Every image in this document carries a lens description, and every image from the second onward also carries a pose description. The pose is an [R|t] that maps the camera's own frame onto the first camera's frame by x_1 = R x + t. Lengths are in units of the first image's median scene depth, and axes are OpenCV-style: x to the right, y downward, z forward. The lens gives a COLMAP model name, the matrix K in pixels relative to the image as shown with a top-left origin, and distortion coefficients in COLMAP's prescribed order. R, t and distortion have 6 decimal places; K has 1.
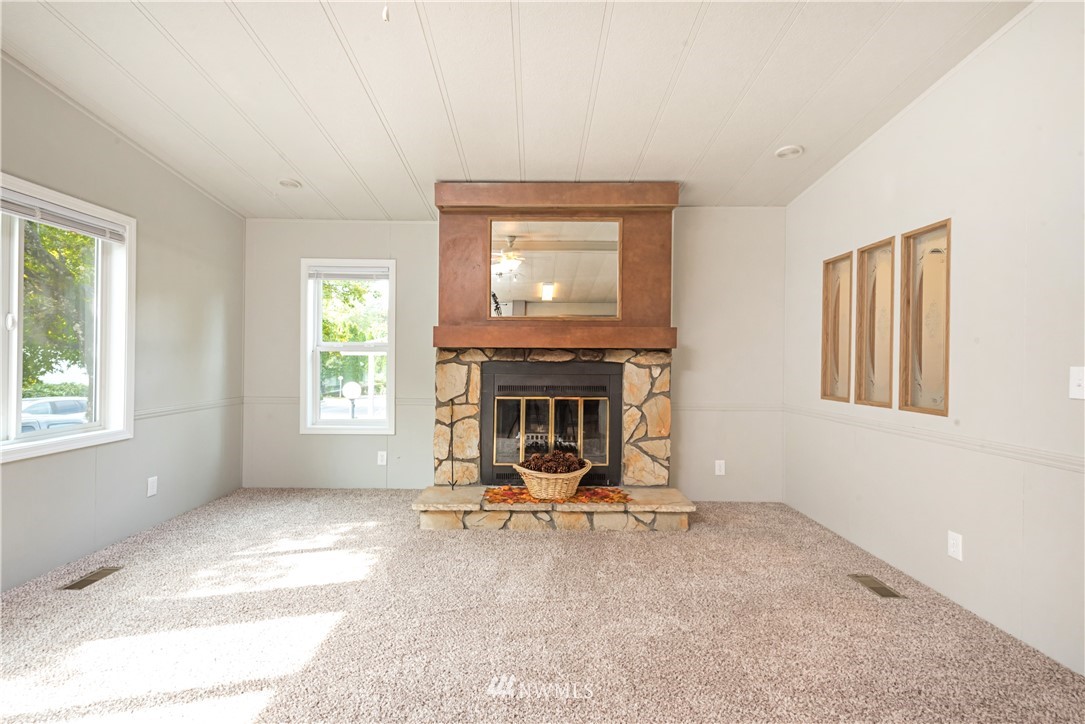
lens RADIAL K [[512.3, 0, 540.2], [0, 512.3, 356.2], [0, 0, 1]] dist [0.019572, -0.009626]
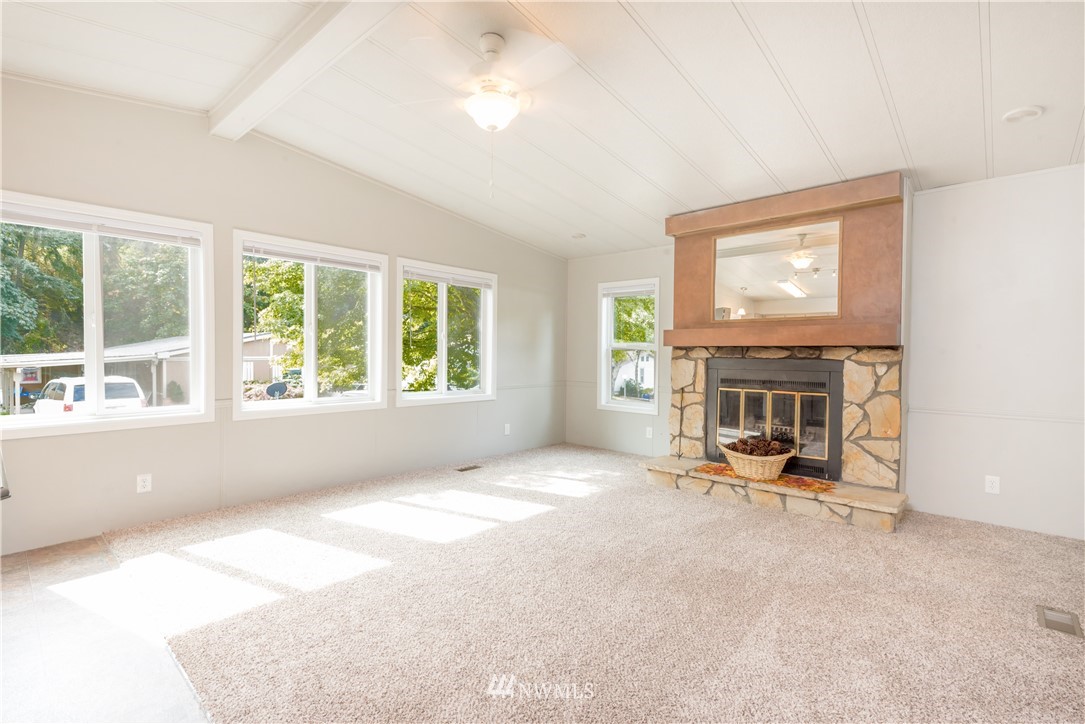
lens RADIAL K [[501.8, 0, 542.5], [0, 501.8, 362.0], [0, 0, 1]] dist [0.018544, -0.008430]
pose [[0.744842, 0.012325, -0.667127, 0.387350], [-0.002925, 0.999880, 0.015207, 0.003126], [0.667235, -0.009375, 0.744789, -0.134656]]
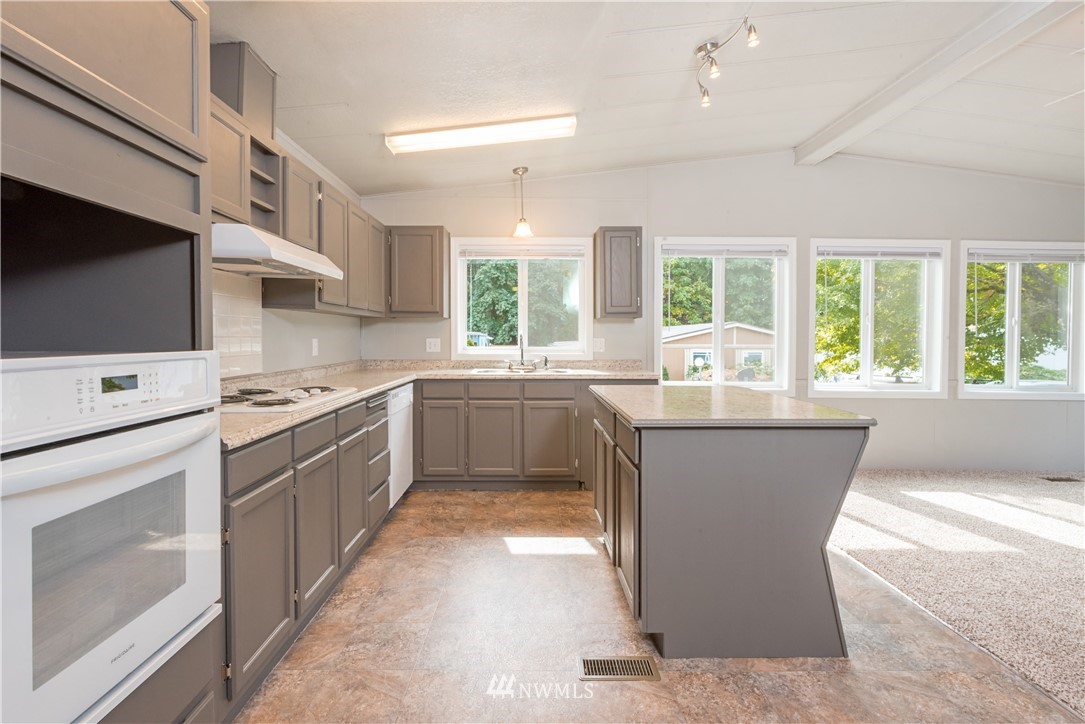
lens RADIAL K [[510.4, 0, 531.0], [0, 510.4, 343.9], [0, 0, 1]] dist [-0.000354, -0.000302]
pose [[0.014689, 0.008932, -0.999852, 0.464156], [-0.006389, 0.999941, 0.008839, 0.002565], [0.999872, 0.006258, 0.014745, -0.450848]]
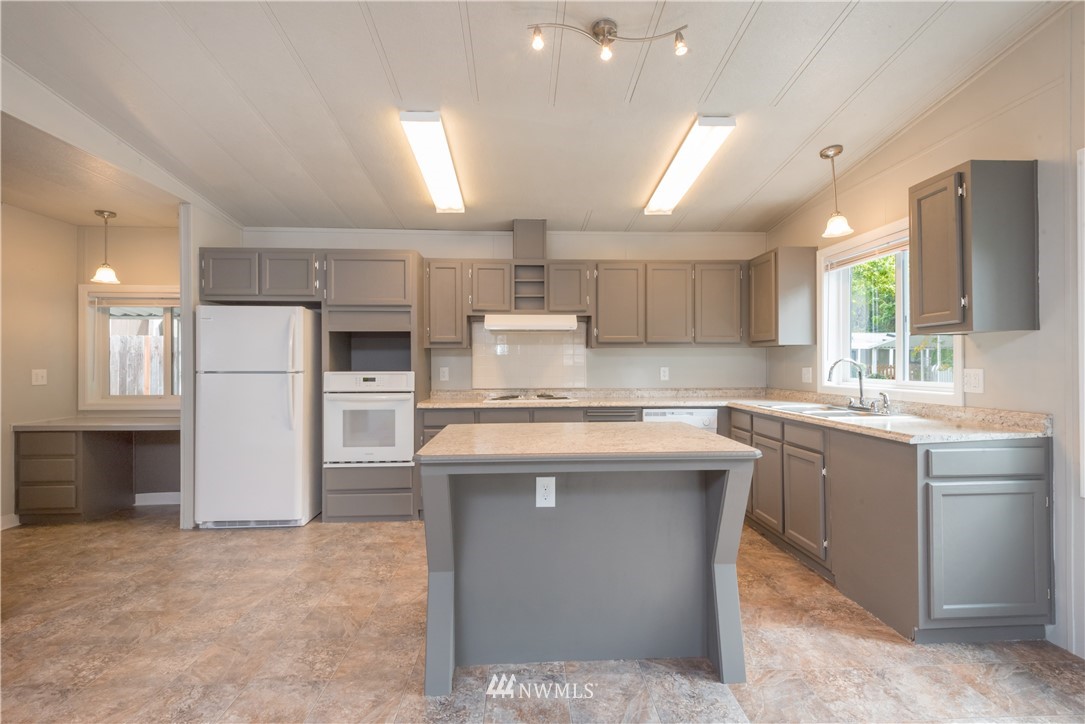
lens RADIAL K [[501.8, 0, 542.5], [0, 501.8, 362.0], [0, 0, 1]] dist [0.018544, -0.008430]
pose [[-0.998381, -0.002442, -0.056820, -0.557653], [-0.002555, 0.999995, 0.001914, -0.019982], [0.056815, 0.002056, -0.998383, 0.985507]]
